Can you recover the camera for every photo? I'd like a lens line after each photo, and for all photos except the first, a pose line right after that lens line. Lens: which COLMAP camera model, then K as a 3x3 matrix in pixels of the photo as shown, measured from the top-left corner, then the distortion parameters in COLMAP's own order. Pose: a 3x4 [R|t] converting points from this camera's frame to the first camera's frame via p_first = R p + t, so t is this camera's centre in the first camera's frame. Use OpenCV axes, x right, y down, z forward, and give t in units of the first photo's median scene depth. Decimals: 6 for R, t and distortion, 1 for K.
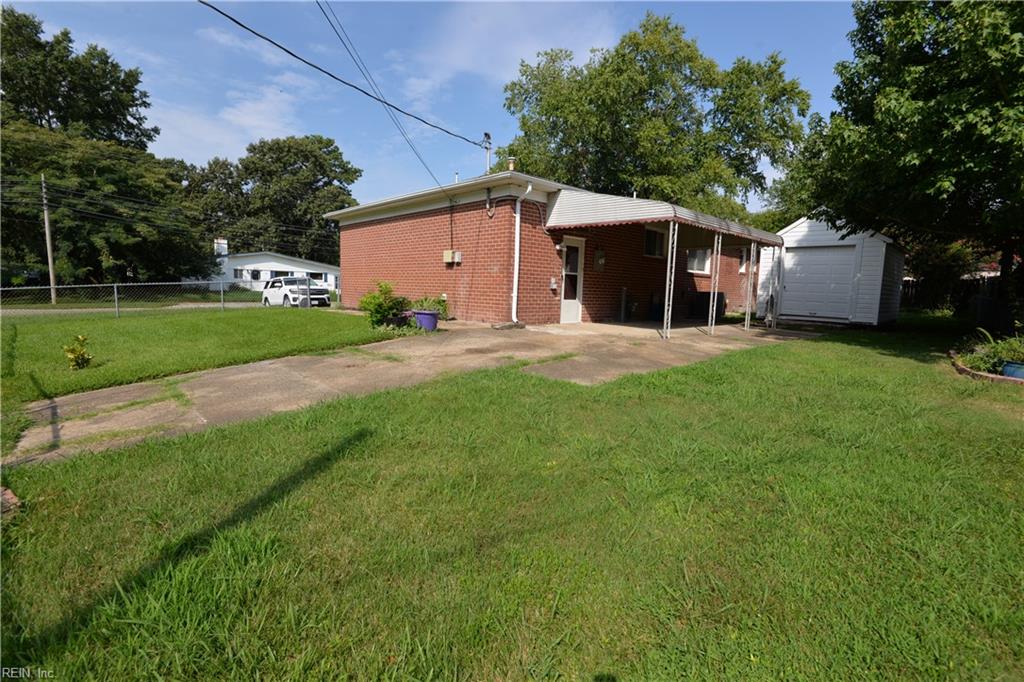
lens RADIAL K [[471.1, 0, 512.9], [0, 471.1, 341.9], [0, 0, 1]] dist [-0.012572, -0.003138]
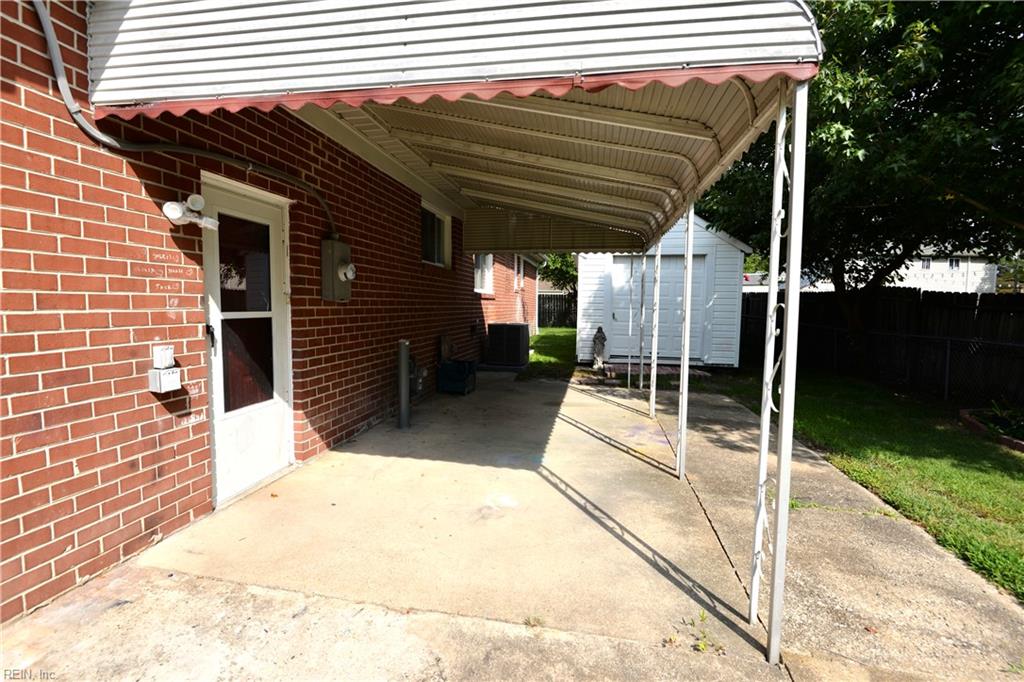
lens RADIAL K [[471.1, 0, 514.3], [0, 471.1, 342.1], [0, 0, 1]] dist [-0.012572, -0.003138]
pose [[0.806927, -0.069496, 0.586549, 0.086431], [0.080328, 0.996740, 0.007587, -0.118463], [-0.585164, 0.040994, 0.809878, 0.677674]]
